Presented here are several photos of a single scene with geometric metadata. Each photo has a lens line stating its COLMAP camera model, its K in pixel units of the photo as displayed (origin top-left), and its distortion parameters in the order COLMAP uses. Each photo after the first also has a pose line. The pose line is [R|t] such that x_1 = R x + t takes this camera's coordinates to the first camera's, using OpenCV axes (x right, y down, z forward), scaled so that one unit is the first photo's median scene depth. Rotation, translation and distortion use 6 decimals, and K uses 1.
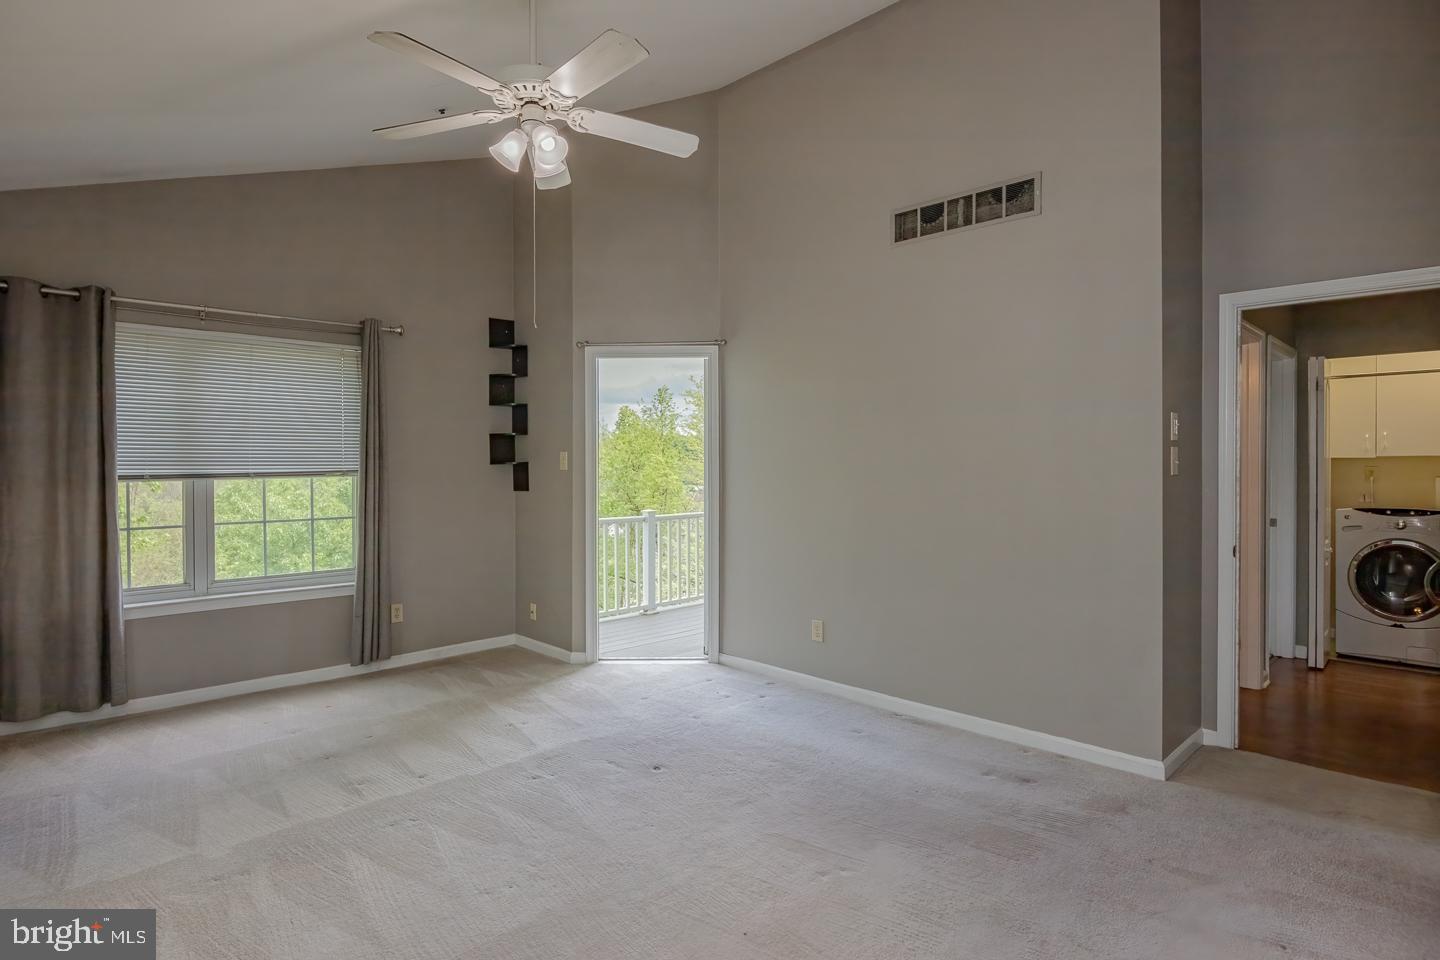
lens RADIAL K [[780.0, 0, 748.8], [0, 780.0, 474.6], [0, 0, 1]] dist [0.009982, -0.007409]
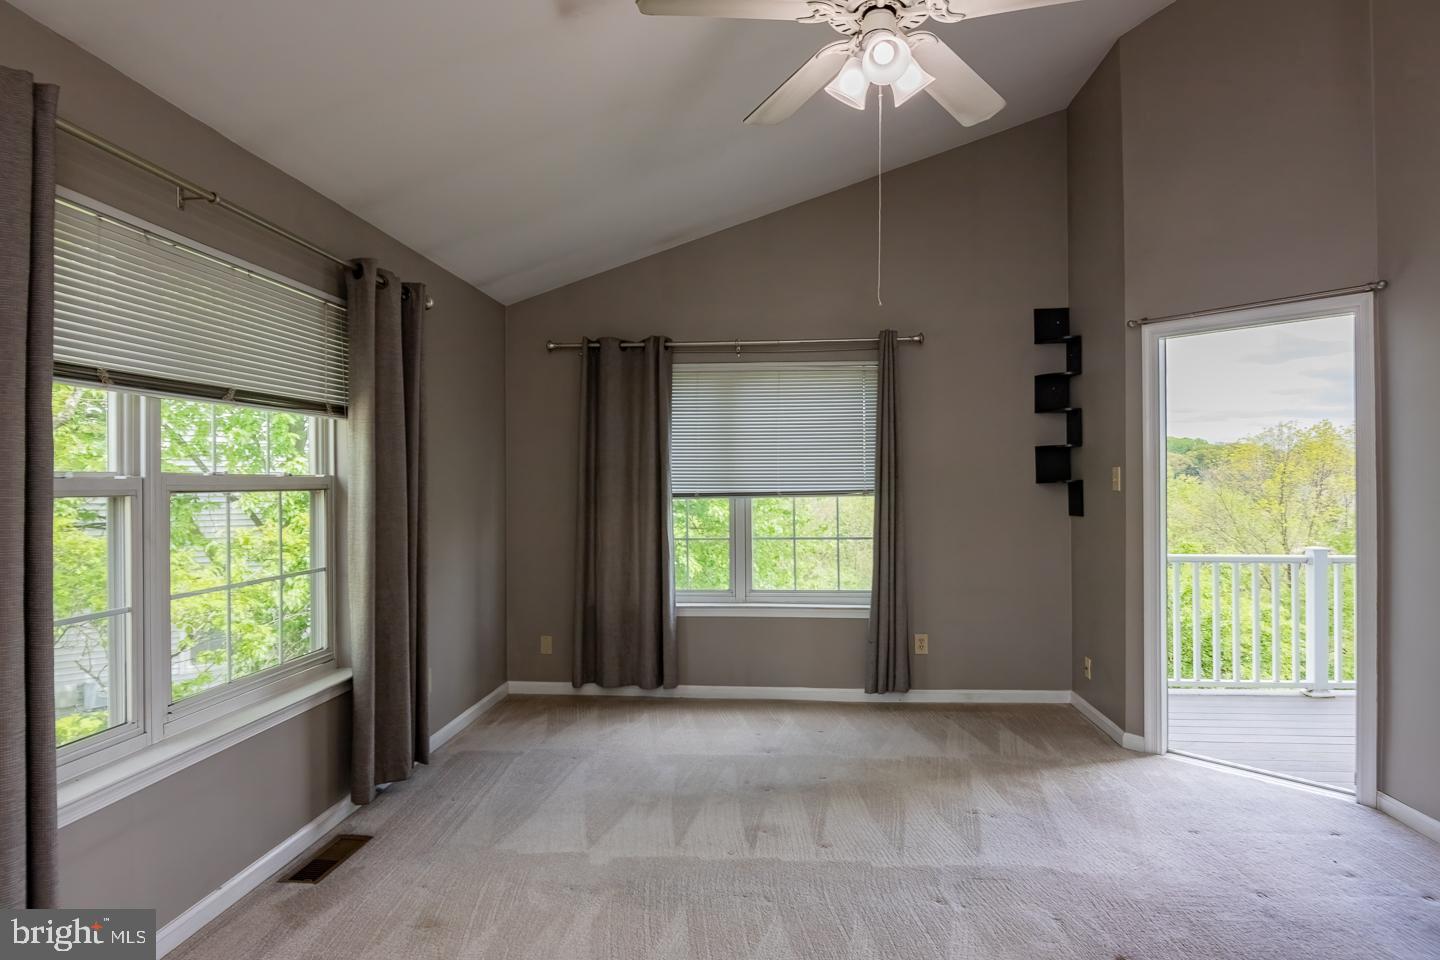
lens RADIAL K [[780.0, 0, 761.9], [0, 780.0, 479.4], [0, 0, 1]] dist [0.009982, -0.007409]
pose [[0.643425, 0.000365, -0.765509, 0.148898], [-0.008476, 0.999942, -0.006647, -0.011042], [0.765462, 0.010765, 0.643391, 0.282202]]
